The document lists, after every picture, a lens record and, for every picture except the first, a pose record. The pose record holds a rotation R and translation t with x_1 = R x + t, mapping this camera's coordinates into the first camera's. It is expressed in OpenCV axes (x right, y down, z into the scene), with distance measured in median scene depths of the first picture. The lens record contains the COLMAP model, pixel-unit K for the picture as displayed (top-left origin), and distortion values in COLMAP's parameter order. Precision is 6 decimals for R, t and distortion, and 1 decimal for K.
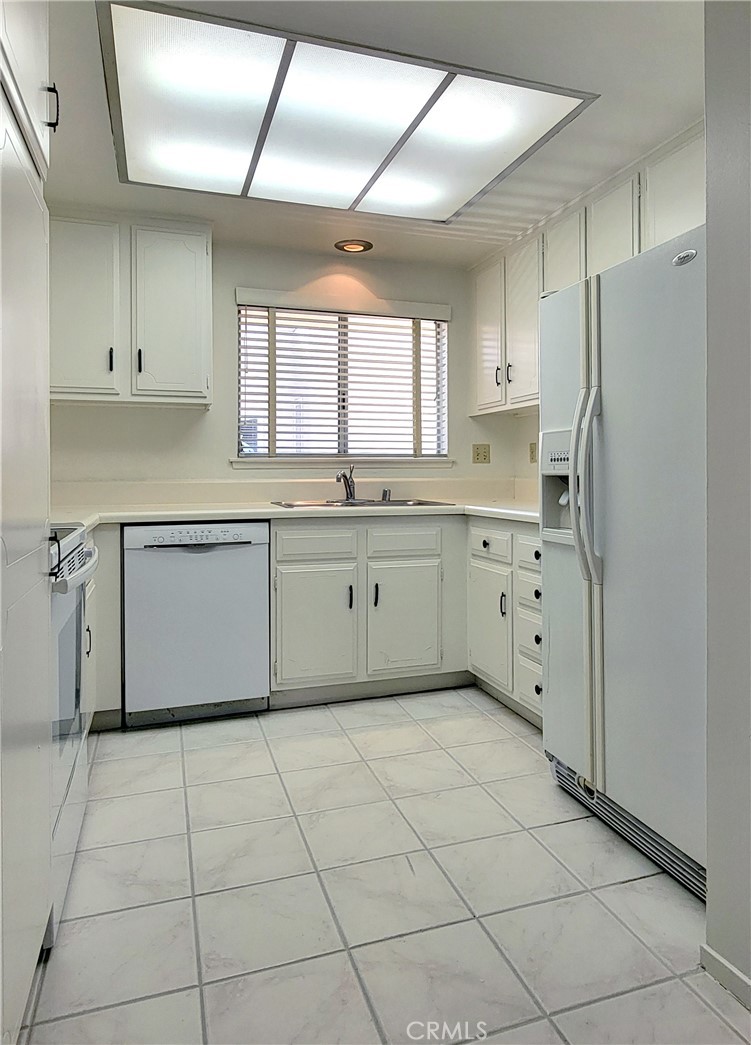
lens RADIAL K [[674.8, 0, 396.4], [0, 674.8, 474.9], [0, 0, 1]] dist [-0.001927, -0.000381]
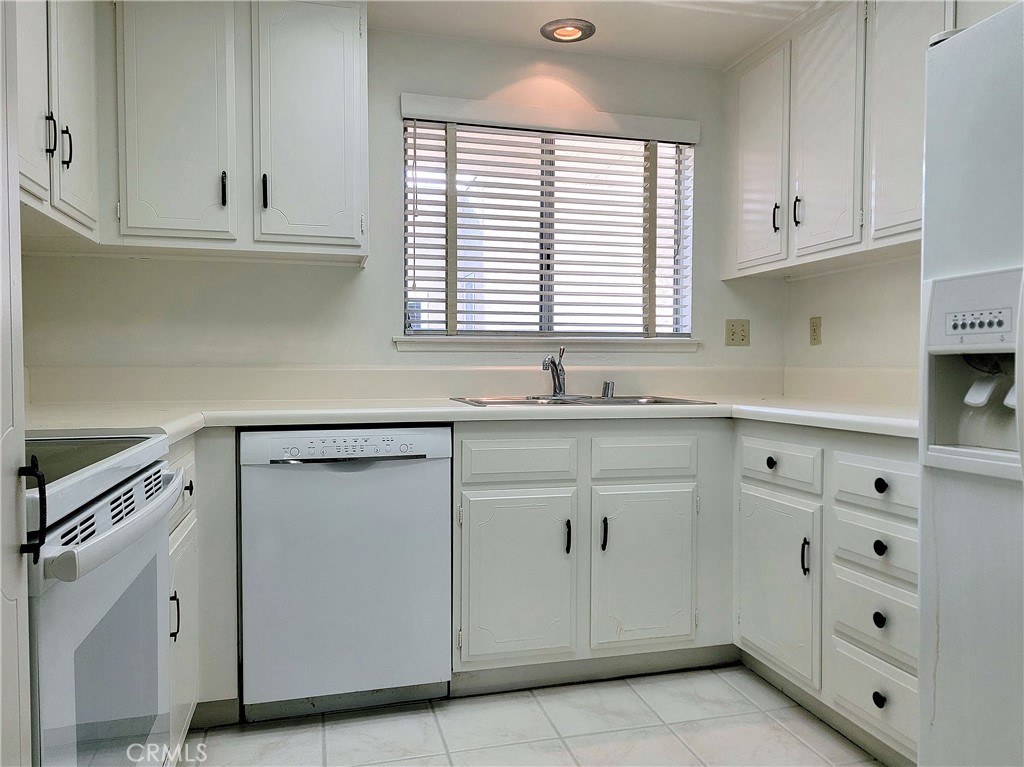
lens RADIAL K [[747.7, 0, 514.0], [0, 747.7, 391.2], [0, 0, 1]] dist [0.045026, -0.061315]
pose [[0.997394, 0.007011, -0.071813, -0.066978], [-0.004902, 0.999553, 0.029499, 0.010613], [0.071987, -0.029070, 0.996982, 0.235229]]
